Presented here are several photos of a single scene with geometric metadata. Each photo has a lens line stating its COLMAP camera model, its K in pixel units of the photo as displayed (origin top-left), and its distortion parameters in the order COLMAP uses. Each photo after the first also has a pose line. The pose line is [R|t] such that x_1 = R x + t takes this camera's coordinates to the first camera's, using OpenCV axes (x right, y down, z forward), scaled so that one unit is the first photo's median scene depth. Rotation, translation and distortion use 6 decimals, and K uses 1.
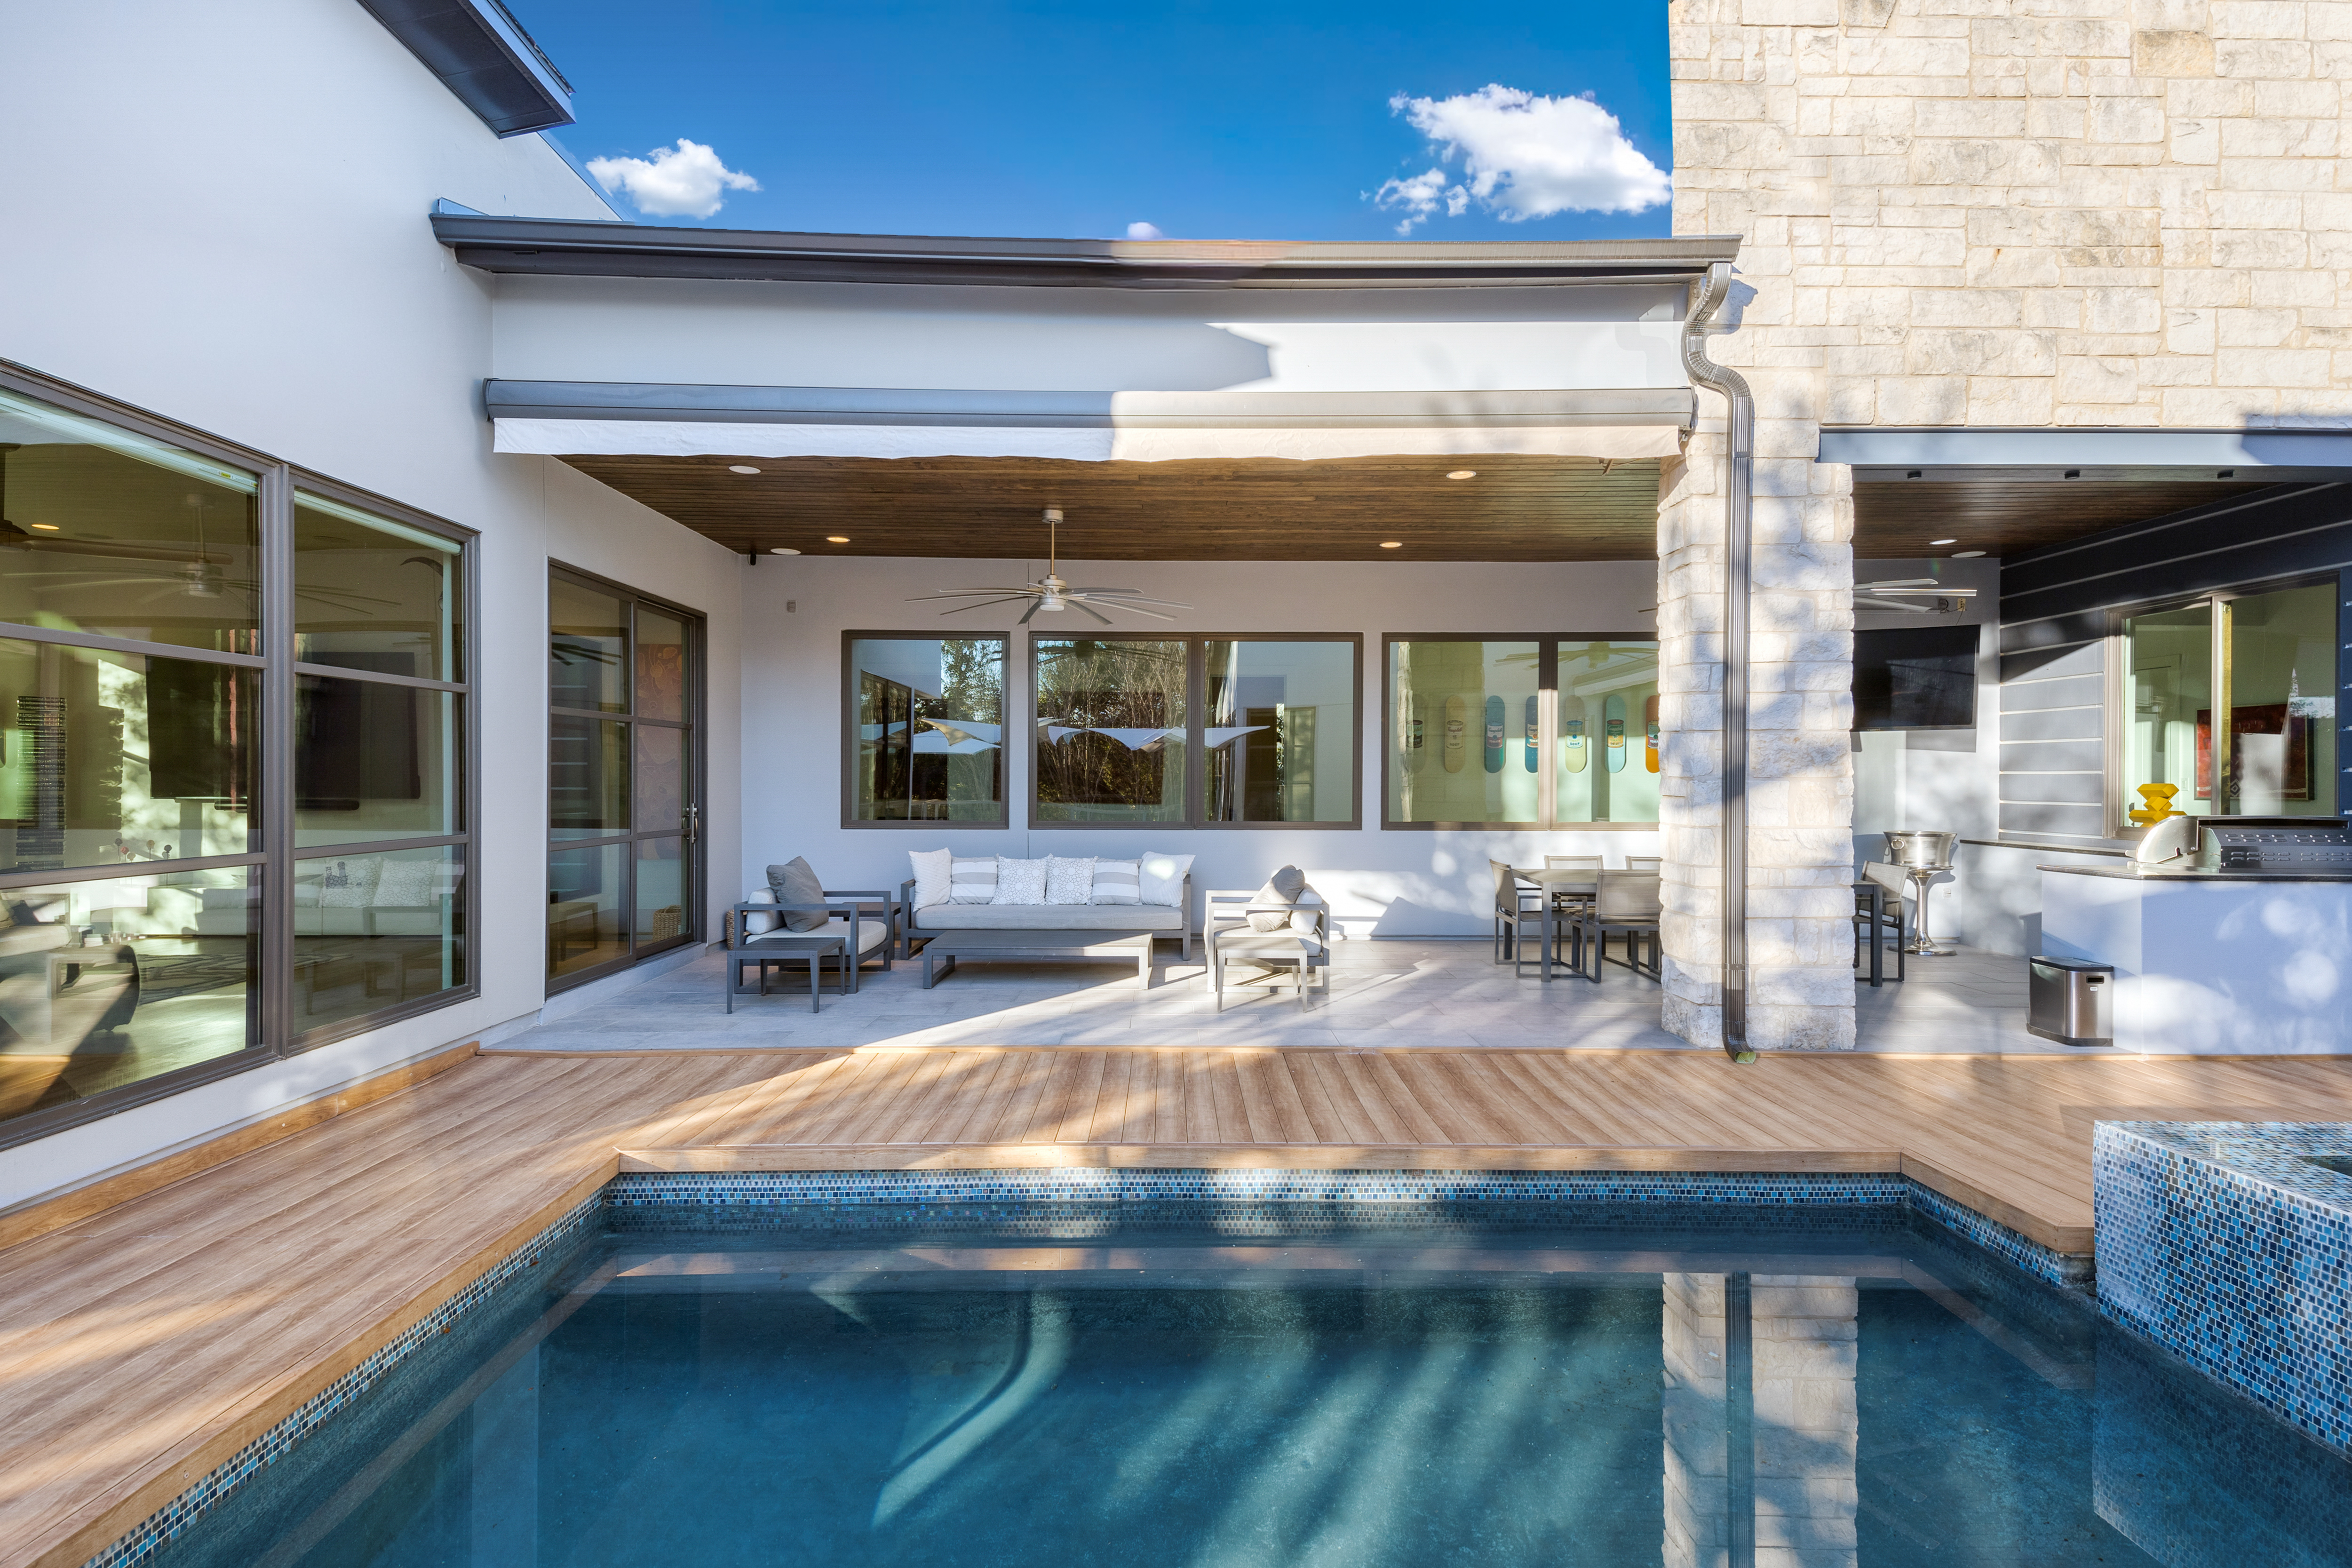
lens RADIAL K [[1172.4, 0, 1174.0], [0, 1172.4, 783.9], [0, 0, 1]] dist [0.032756, -0.000168]
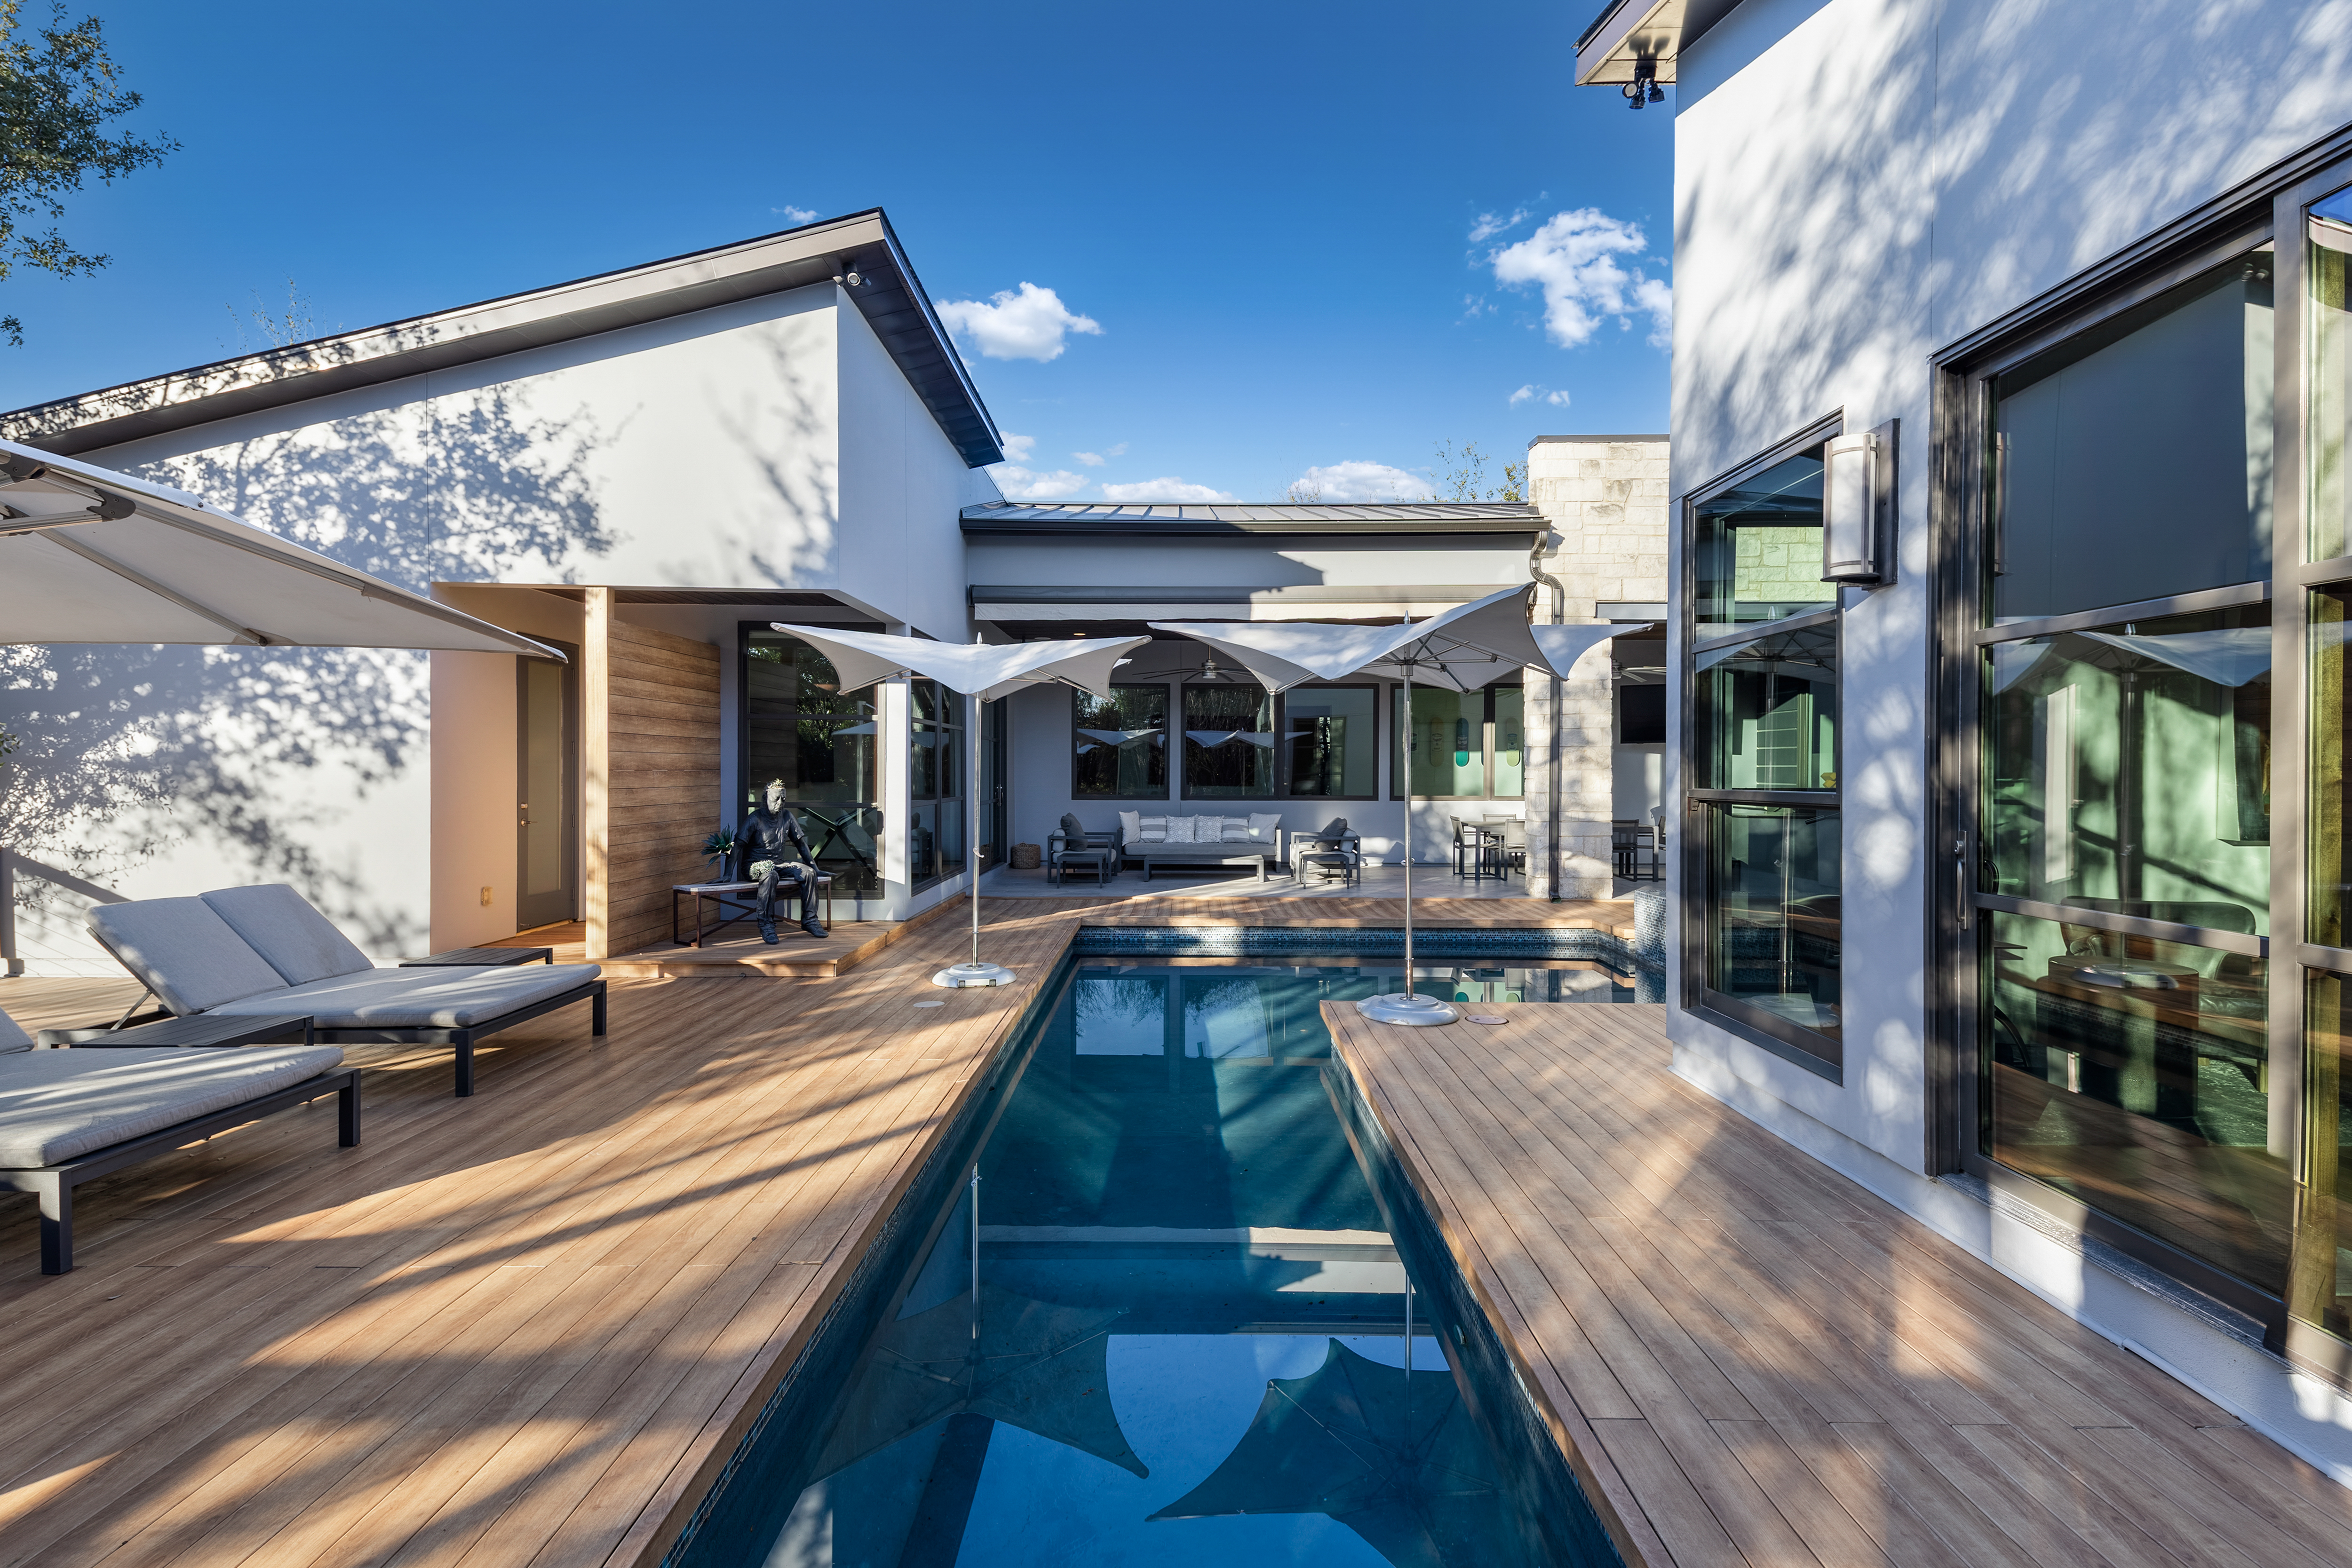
lens RADIAL K [[1172.2, 0, 1158.5], [0, 1172.2, 785.6], [0, 0, 1]] dist [0.032756, -0.000168]
pose [[0.999503, -0.001267, -0.031487, -0.109573], [0.001475, 0.999977, 0.006575, 0.006338], [0.031478, -0.006619, 0.999483, -0.744000]]
